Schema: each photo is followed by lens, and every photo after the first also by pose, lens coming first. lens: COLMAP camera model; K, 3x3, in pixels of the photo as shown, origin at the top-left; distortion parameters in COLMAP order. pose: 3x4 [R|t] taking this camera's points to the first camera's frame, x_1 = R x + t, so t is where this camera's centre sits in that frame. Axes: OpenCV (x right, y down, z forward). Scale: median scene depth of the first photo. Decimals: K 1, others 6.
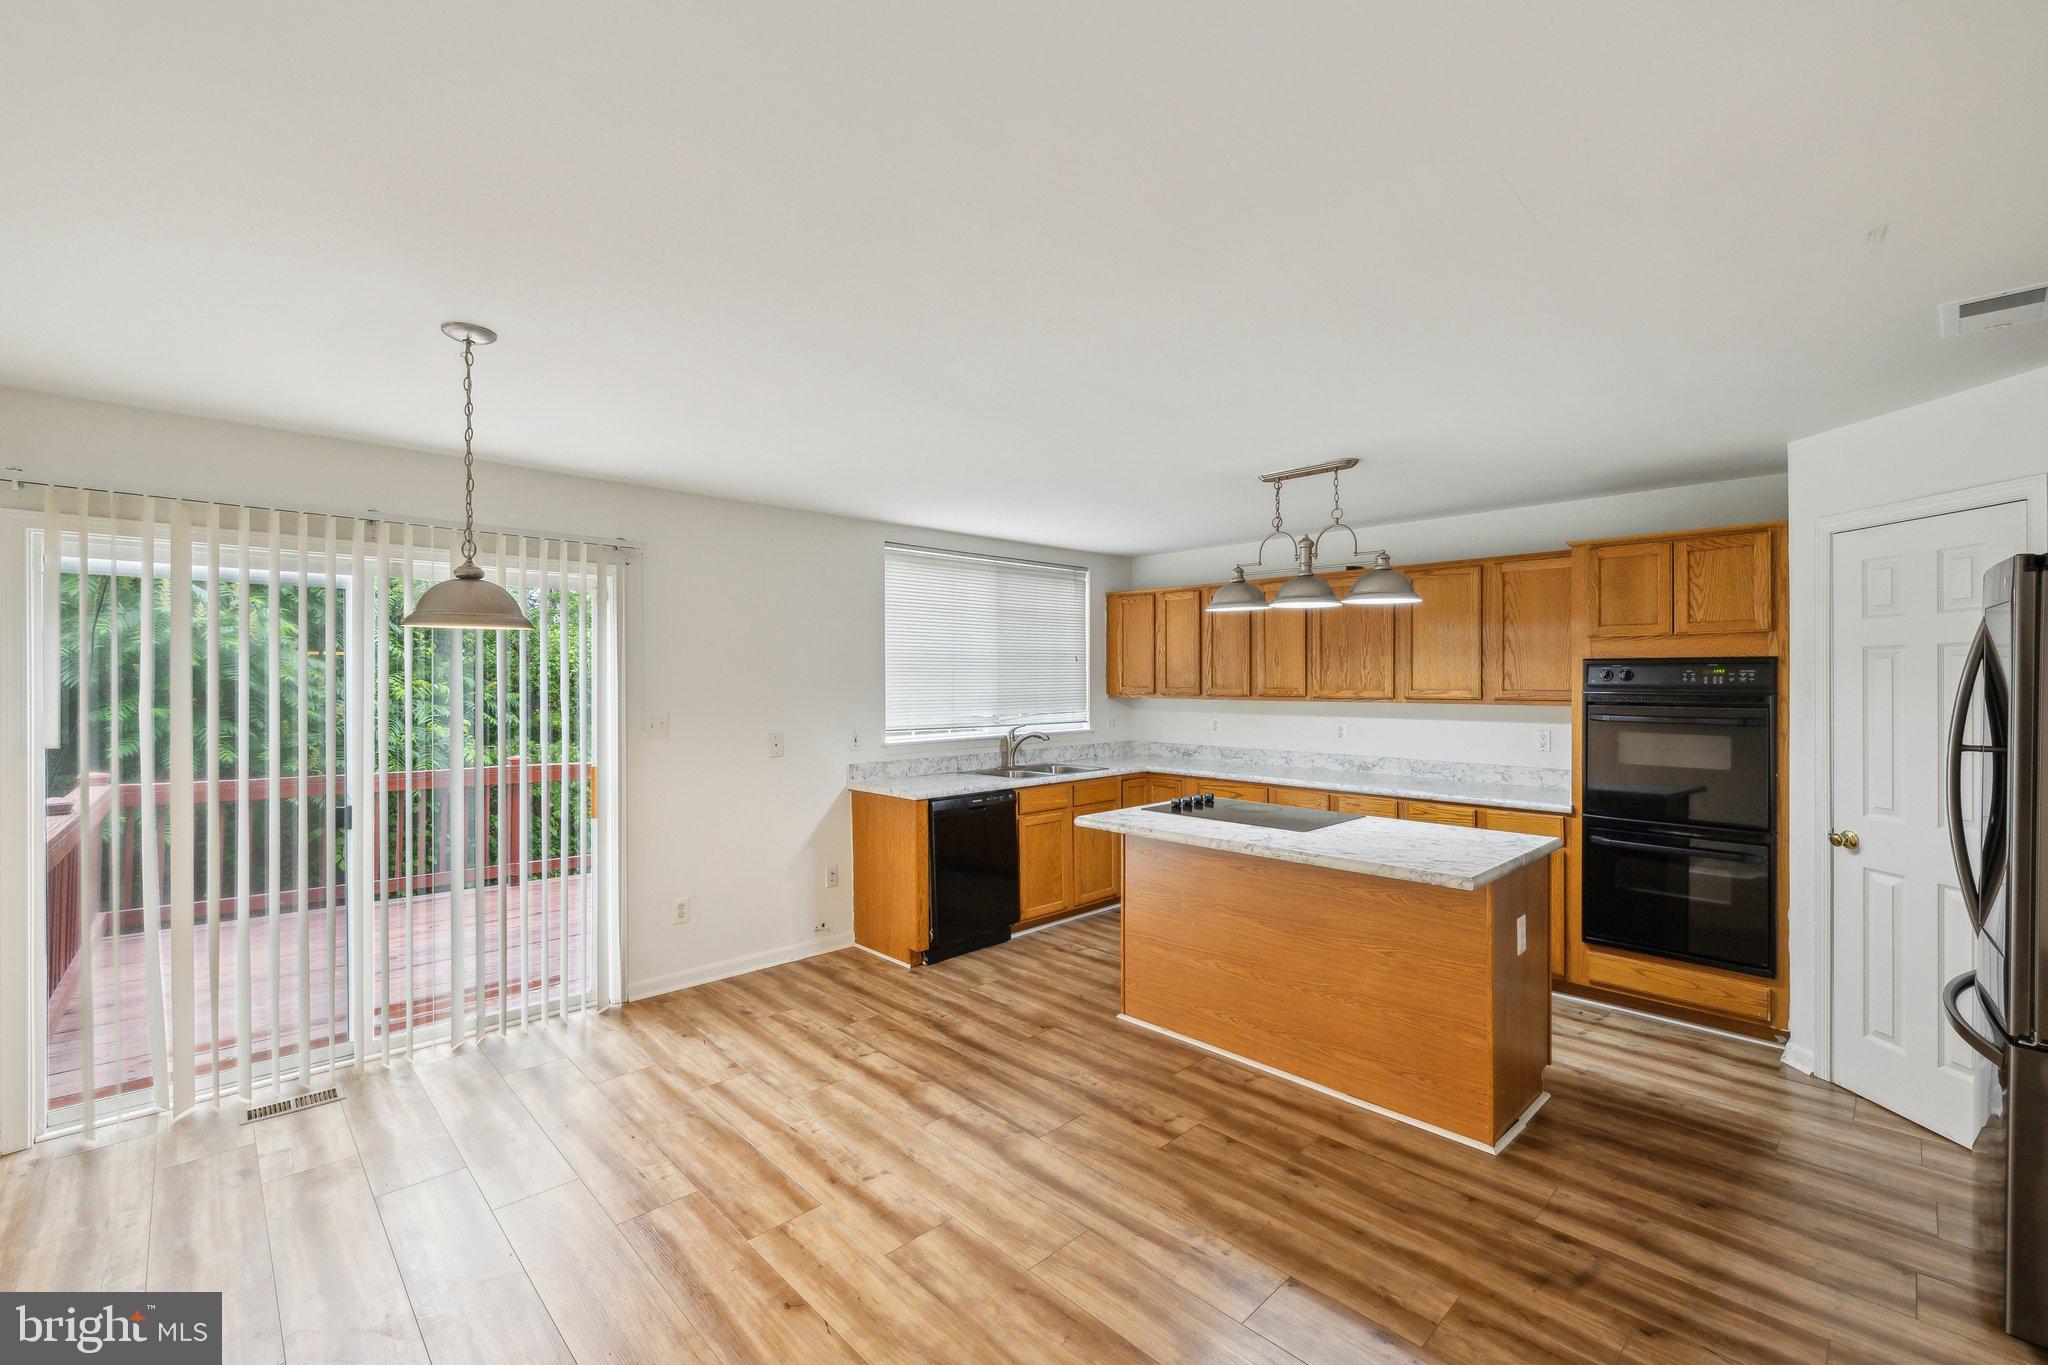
lens RADIAL K [[865.2, 0, 1047.2], [0, 865.2, 669.6], [0, 0, 1]] dist [-0.004506, 0.000162]
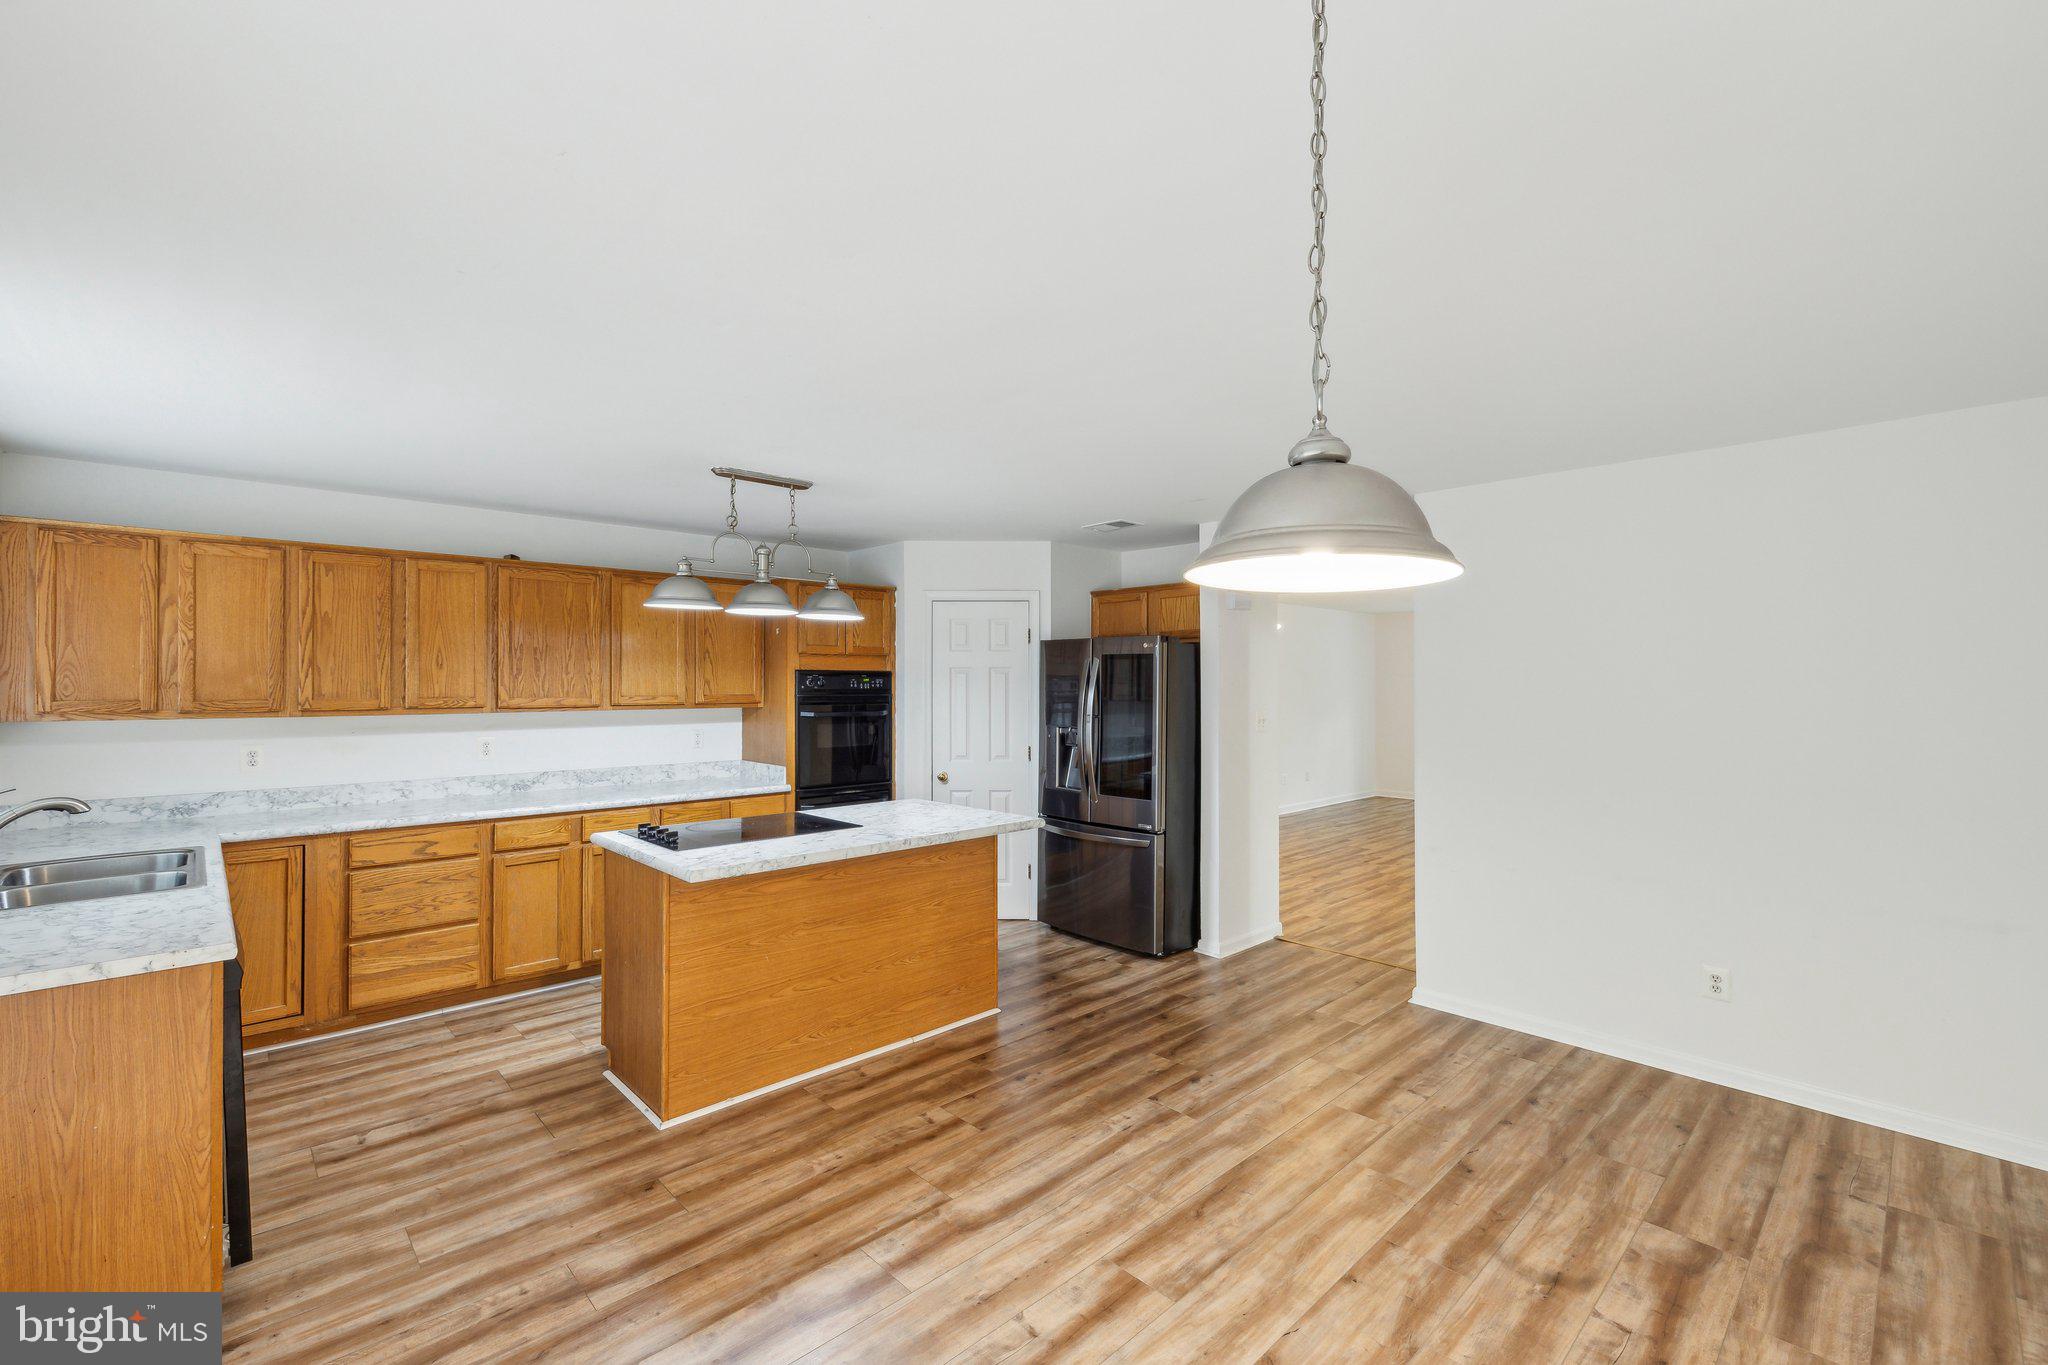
lens RADIAL K [[865.2, 0, 969.5], [0, 865.2, 673.7], [0, 0, 1]] dist [-0.004506, 0.000162]
pose [[0.052524, 0.010574, 0.998564, -0.670439], [-0.010374, 0.999896, -0.010043, 0.004202], [-0.998566, -0.009832, 0.052628, 0.692172]]
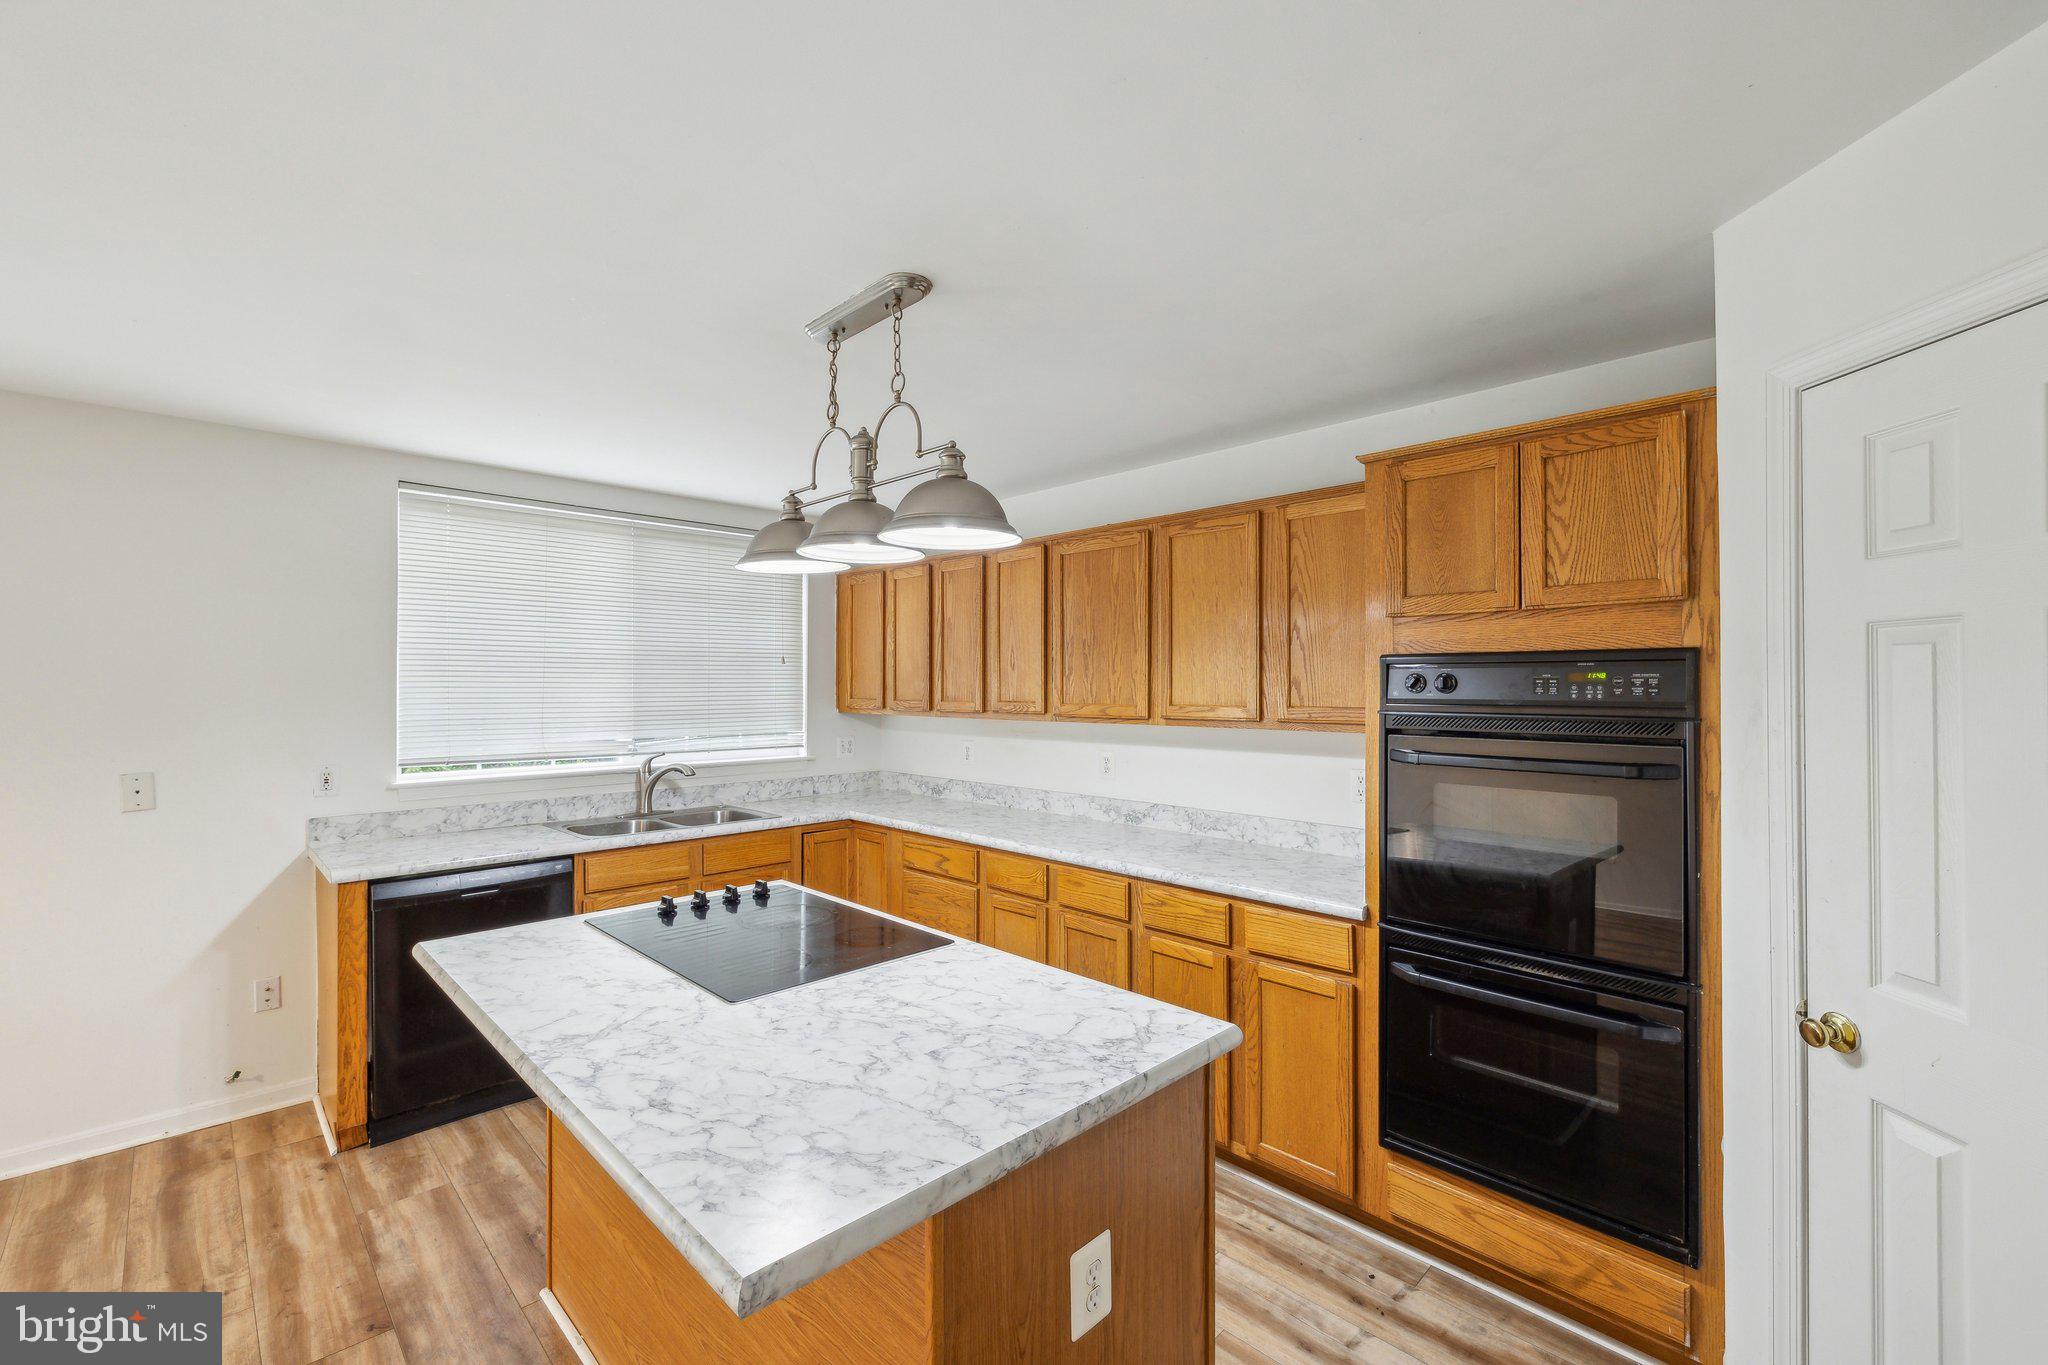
lens RADIAL K [[865.2, 0, 1049.0], [0, 865.2, 668.4], [0, 0, 1]] dist [-0.004506, 0.000162]
pose [[0.999819, 0.003170, 0.018747, 0.397648], [-0.002927, 0.999912, -0.012970, 0.005192], [-0.018786, 0.012913, 0.999740, 0.435058]]
